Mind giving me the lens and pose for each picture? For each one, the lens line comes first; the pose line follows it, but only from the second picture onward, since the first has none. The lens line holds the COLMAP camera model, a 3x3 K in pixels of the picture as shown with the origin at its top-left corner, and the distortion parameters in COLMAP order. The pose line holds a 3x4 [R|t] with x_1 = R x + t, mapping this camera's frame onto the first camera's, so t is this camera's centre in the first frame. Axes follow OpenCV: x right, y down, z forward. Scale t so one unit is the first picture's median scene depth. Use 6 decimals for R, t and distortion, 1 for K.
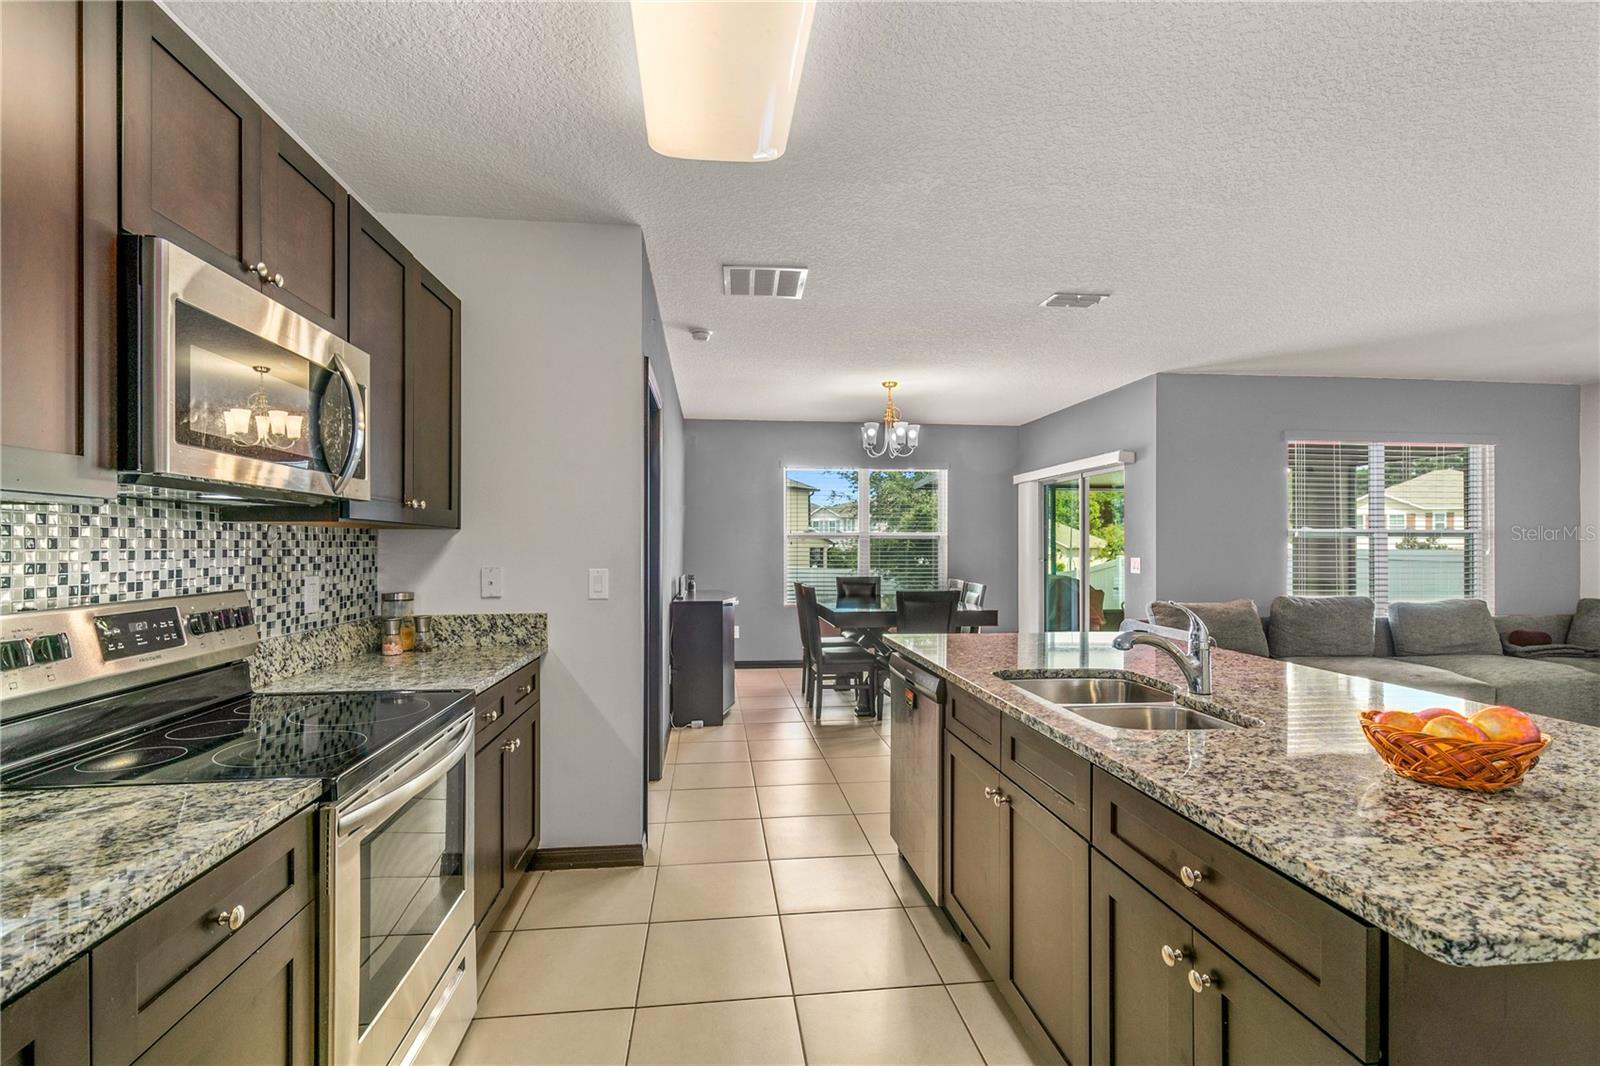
lens RADIAL K [[715.2, 0, 793.7], [0, 715.2, 541.6], [0, 0, 1]] dist [0.007426, -0.000917]
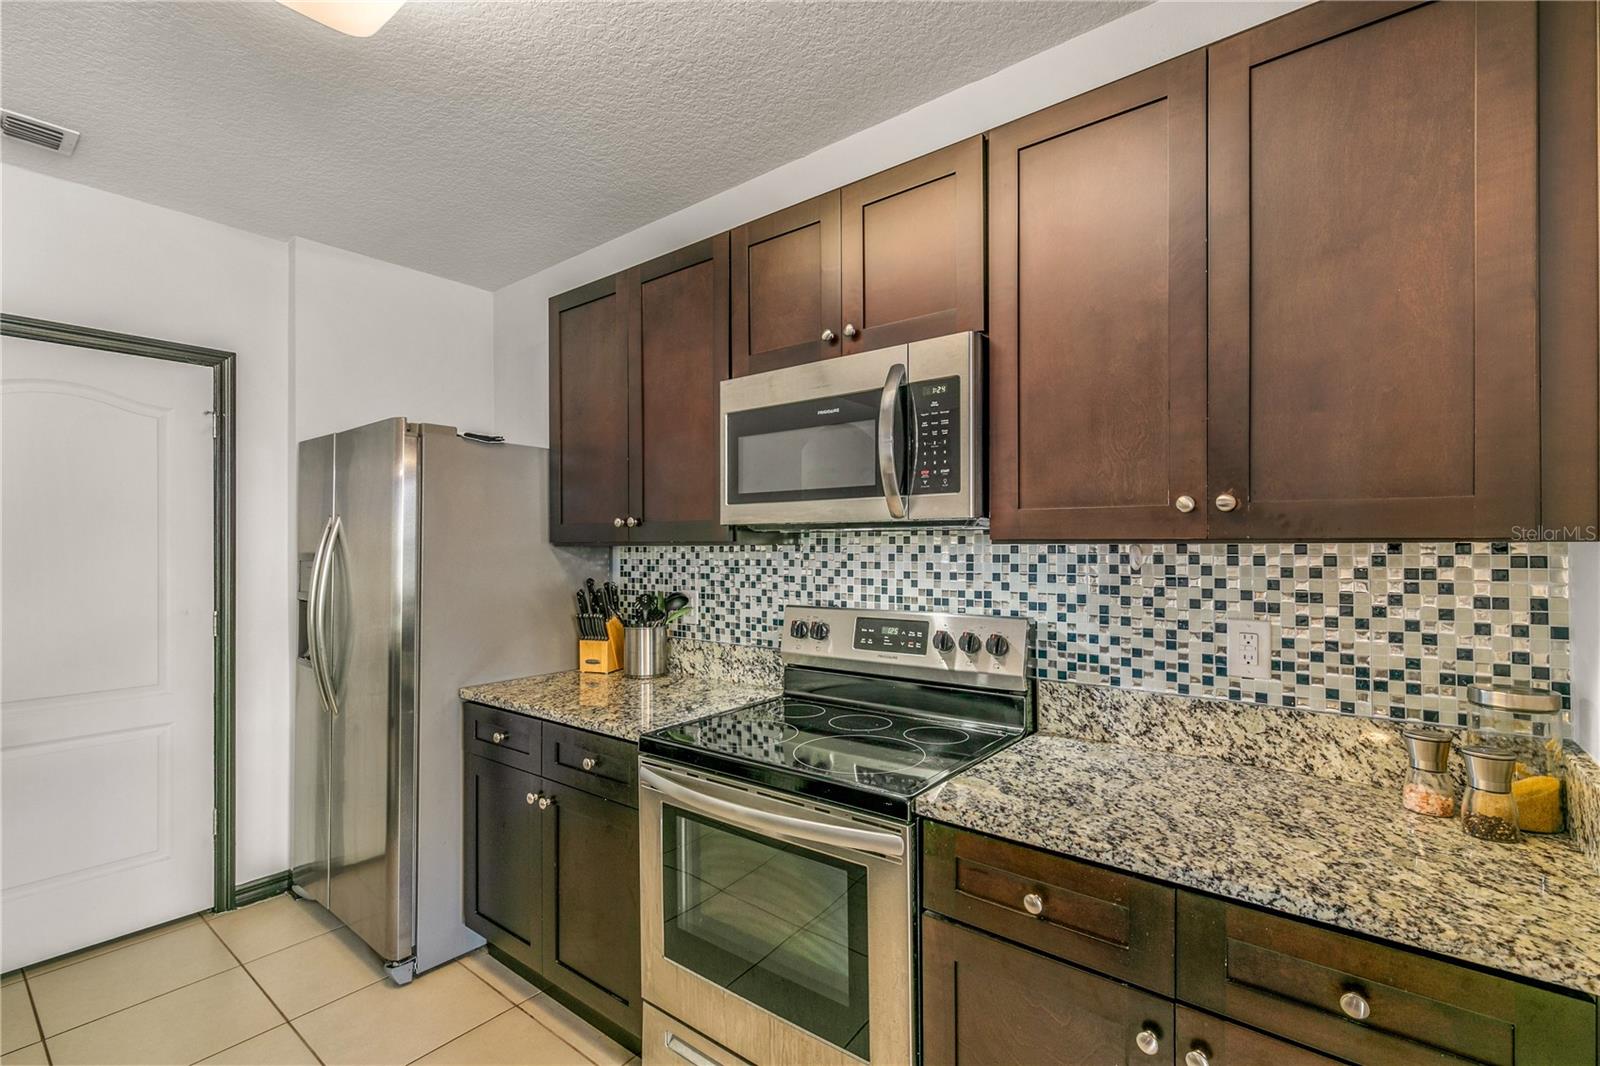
lens RADIAL K [[715.2, 0, 790.4], [0, 715.2, 539.8], [0, 0, 1]] dist [0.007426, -0.000917]
pose [[-0.714278, 0.000585, -0.699862, 0.095933], [0.010040, 0.999905, -0.009411, -0.028610], [0.699790, -0.013748, -0.714216, 1.441518]]
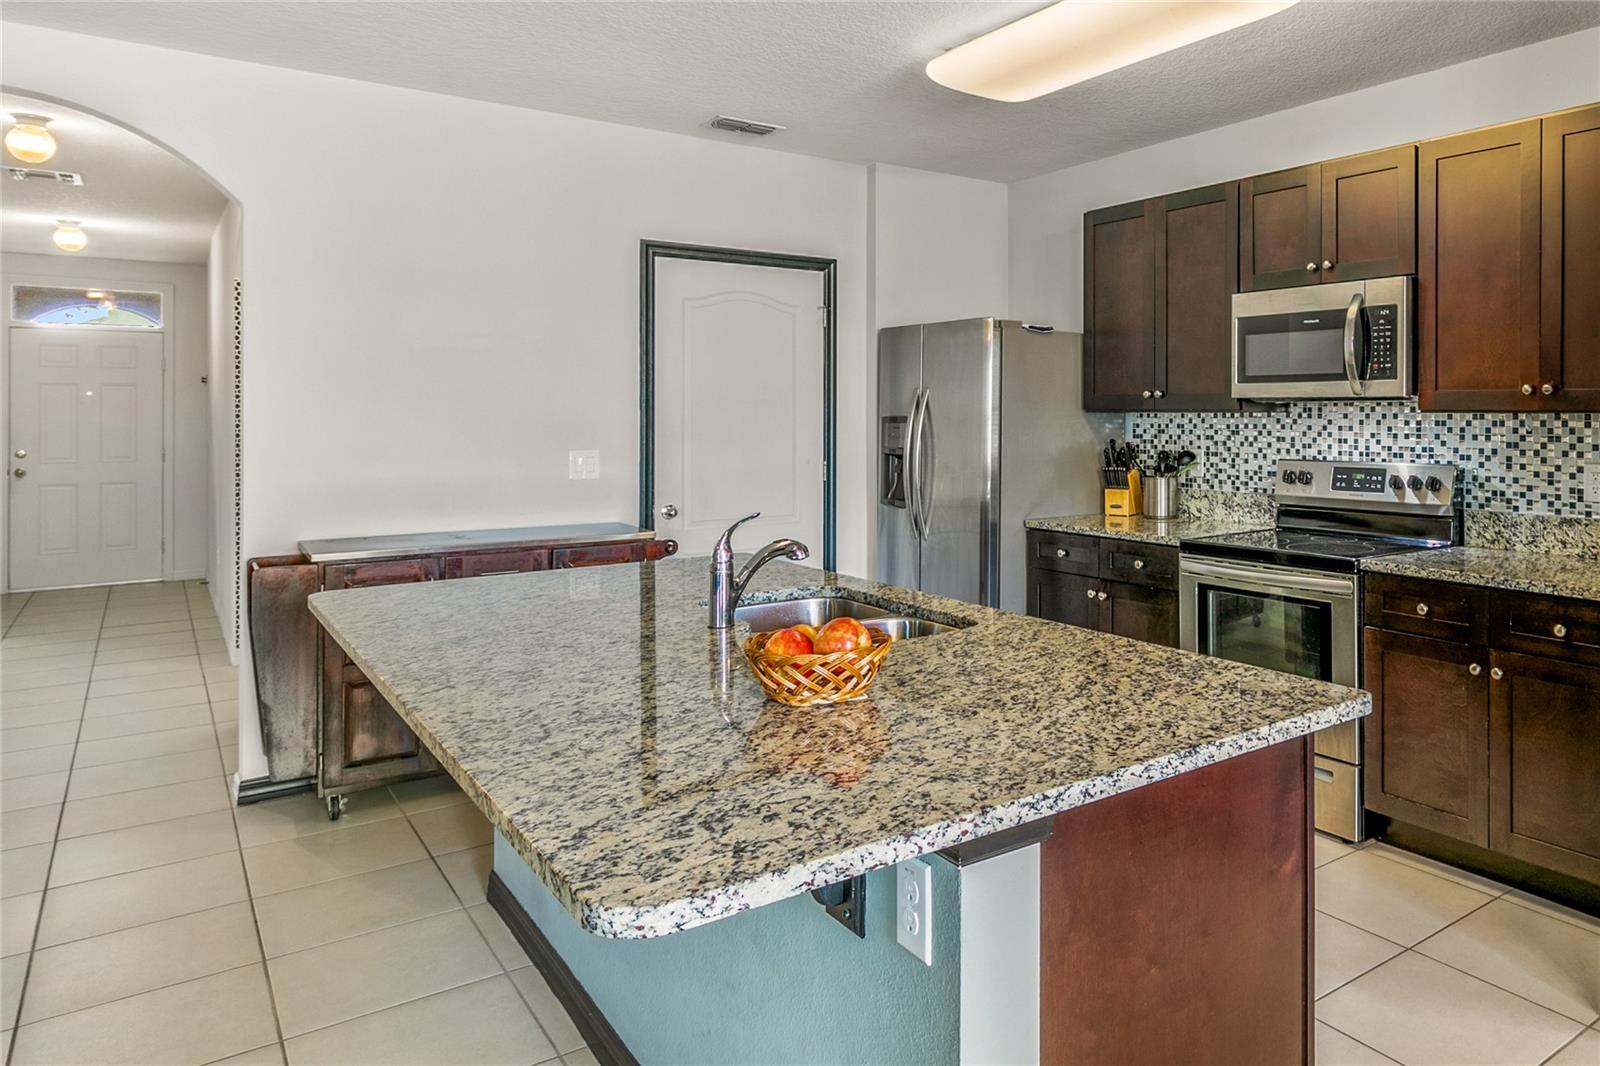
lens RADIAL K [[1089.7, 0, 1041.5], [0, 1089.7, 406.0], [0, 0, 1]] dist [0.003435, 0.008500]
pose [[-0.841276, -0.001369, -0.540605, 0.945949], [0.003785, 0.999957, -0.008422, -0.027296], [0.540593, -0.009132, -0.841235, 2.263535]]
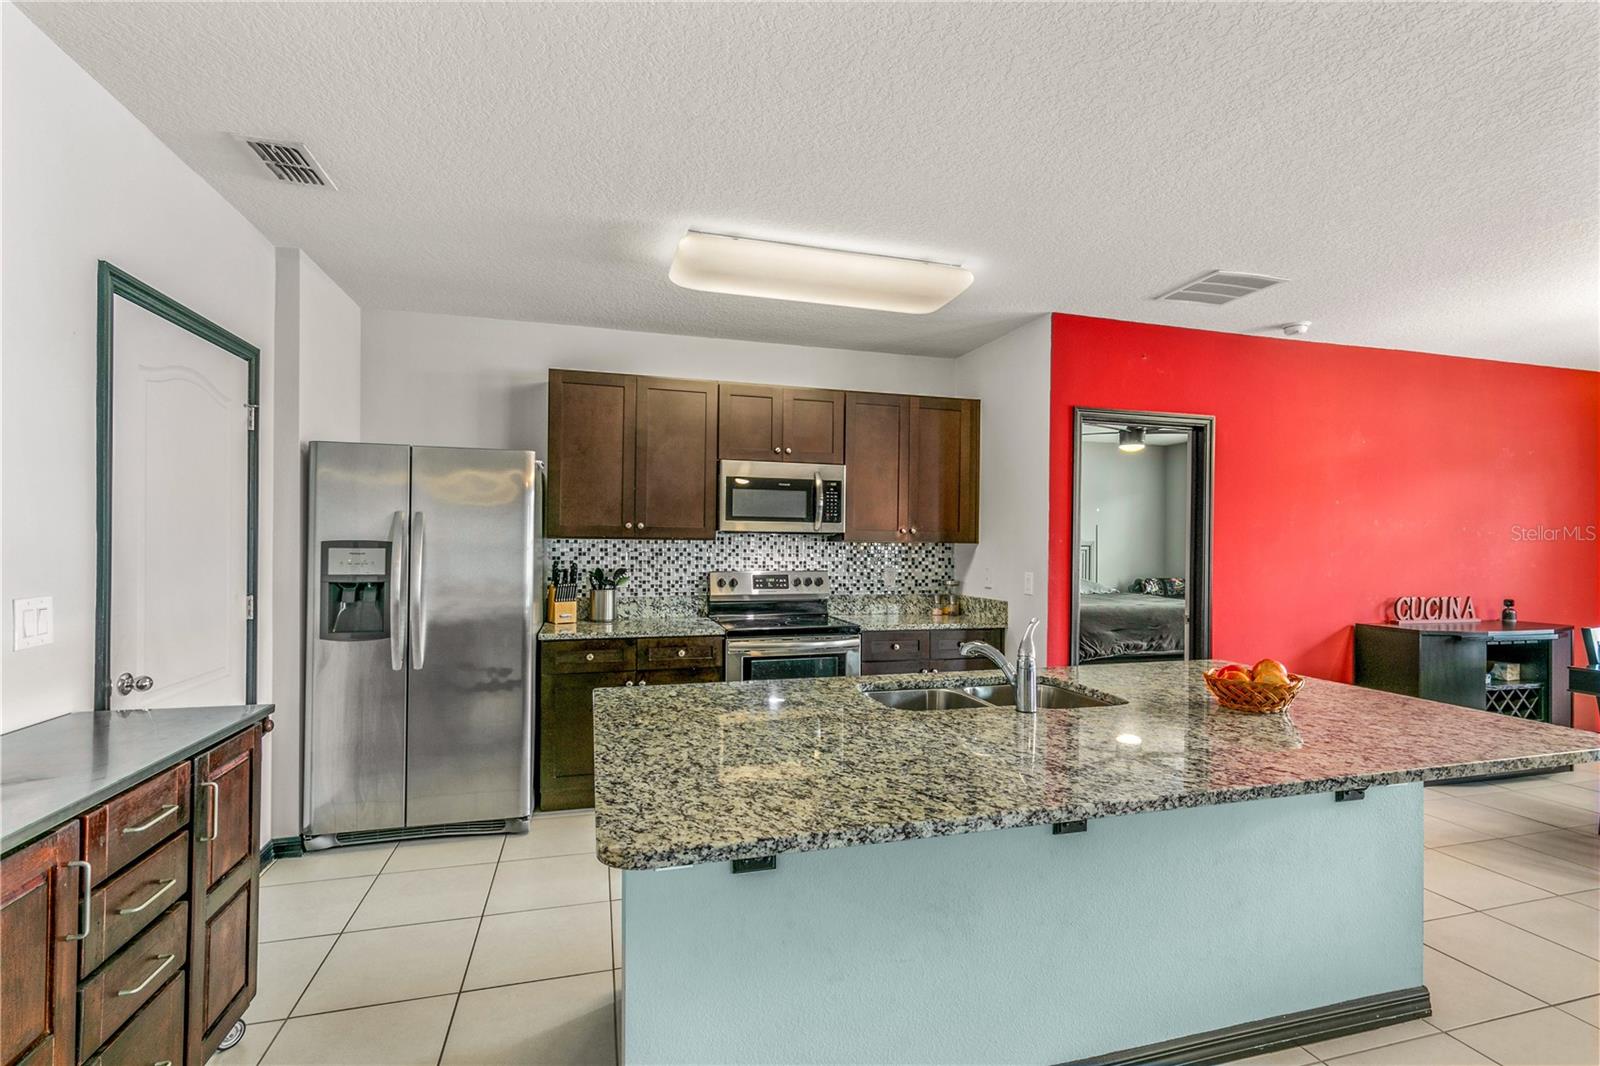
lens RADIAL K [[715.2, 0, 796.2], [0, 715.2, 537.1], [0, 0, 1]] dist [0.007426, -0.000917]
pose [[0.159576, -0.003851, -0.987178, 1.553754], [-0.005700, 0.999972, -0.004822, -0.032333], [0.987169, 0.006397, 0.159550, 0.516508]]
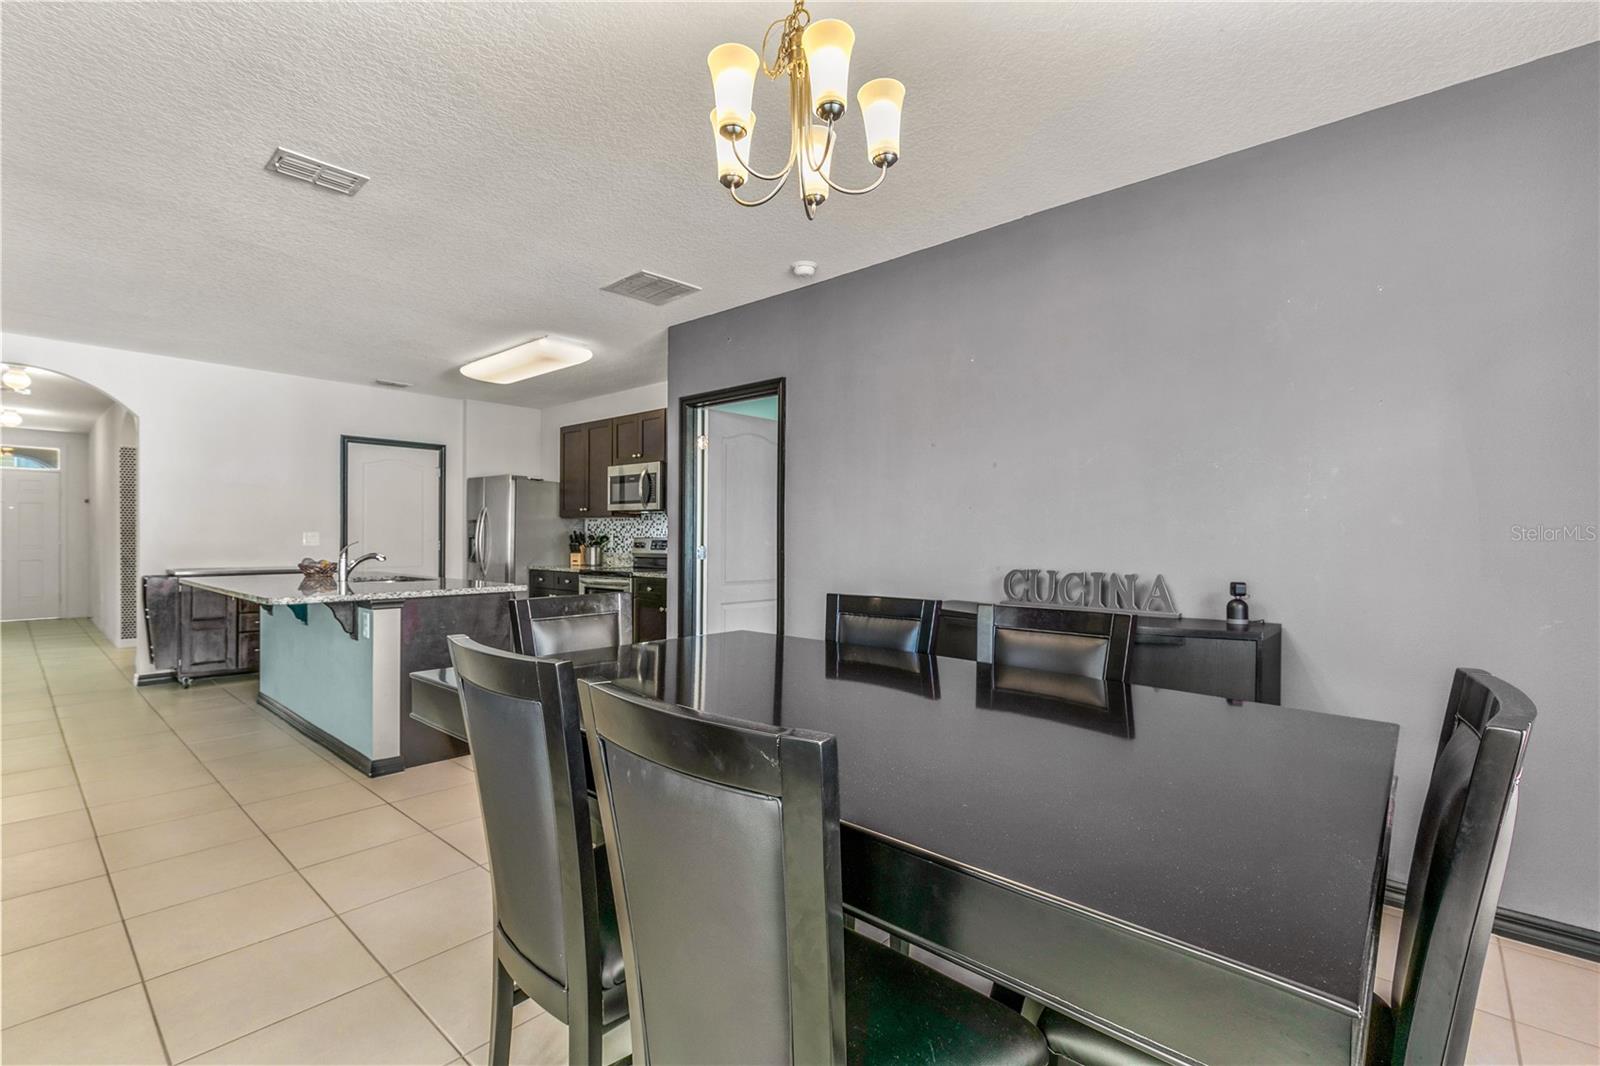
lens RADIAL K [[715.2, 0, 783.4], [0, 715.2, 538.8], [0, 0, 1]] dist [0.007426, -0.000917]
pose [[-0.756042, -0.000468, -0.654523, 1.026611], [-0.002615, 0.999994, 0.002305, 0.062151], [0.654518, 0.003454, -0.756039, 3.724457]]
